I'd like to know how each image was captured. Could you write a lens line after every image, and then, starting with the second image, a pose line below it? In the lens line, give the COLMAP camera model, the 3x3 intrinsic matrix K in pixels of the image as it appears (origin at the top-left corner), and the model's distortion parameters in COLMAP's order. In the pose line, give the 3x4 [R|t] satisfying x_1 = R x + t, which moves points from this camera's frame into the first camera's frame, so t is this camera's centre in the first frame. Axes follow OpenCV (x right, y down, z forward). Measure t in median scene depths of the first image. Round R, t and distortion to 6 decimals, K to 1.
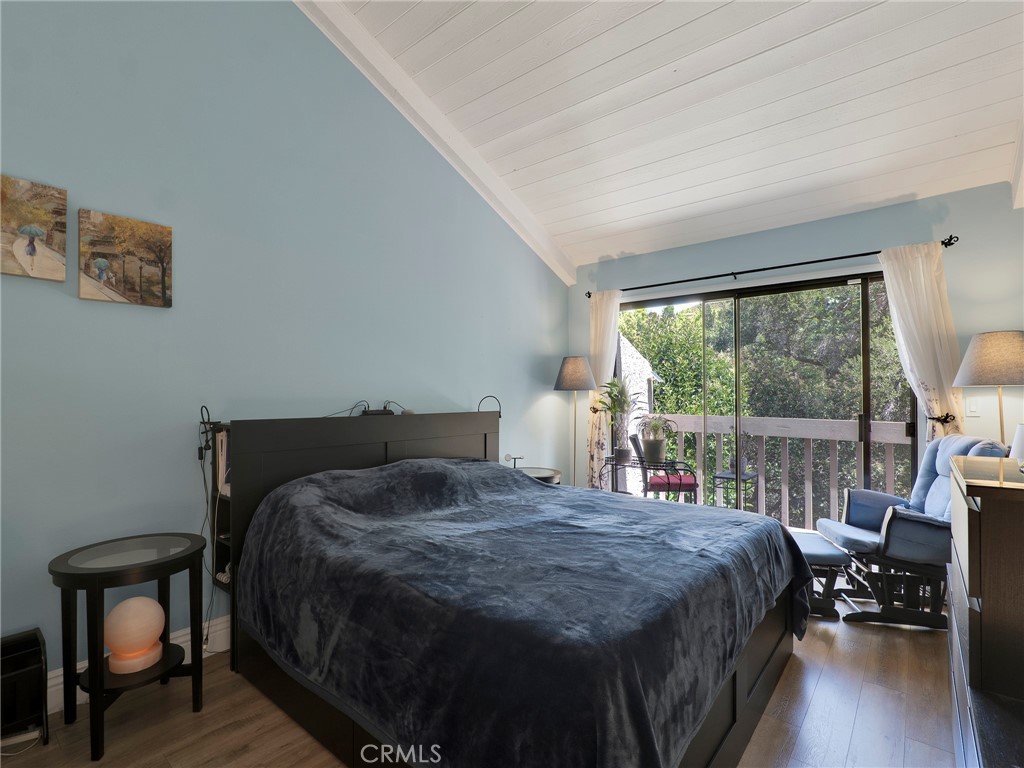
lens RADIAL K [[493.0, 0, 502.4], [0, 493.0, 388.5], [0, 0, 1]] dist [-0.010525, -0.000398]
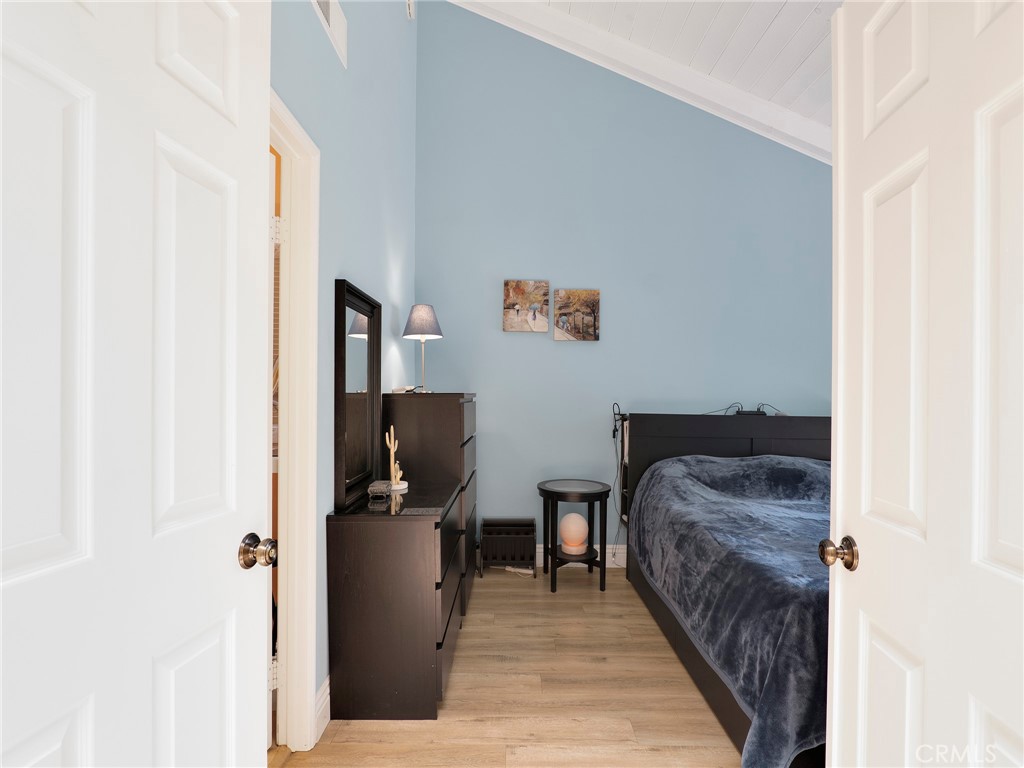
lens RADIAL K [[493.0, 0, 514.2], [0, 493.0, 387.9], [0, 0, 1]] dist [-0.010525, -0.000398]
pose [[0.649036, 0.004224, -0.760746, 0.402149], [-0.006143, 0.999981, 0.000311, -0.011725], [0.760733, 0.004471, 0.649049, -0.271308]]
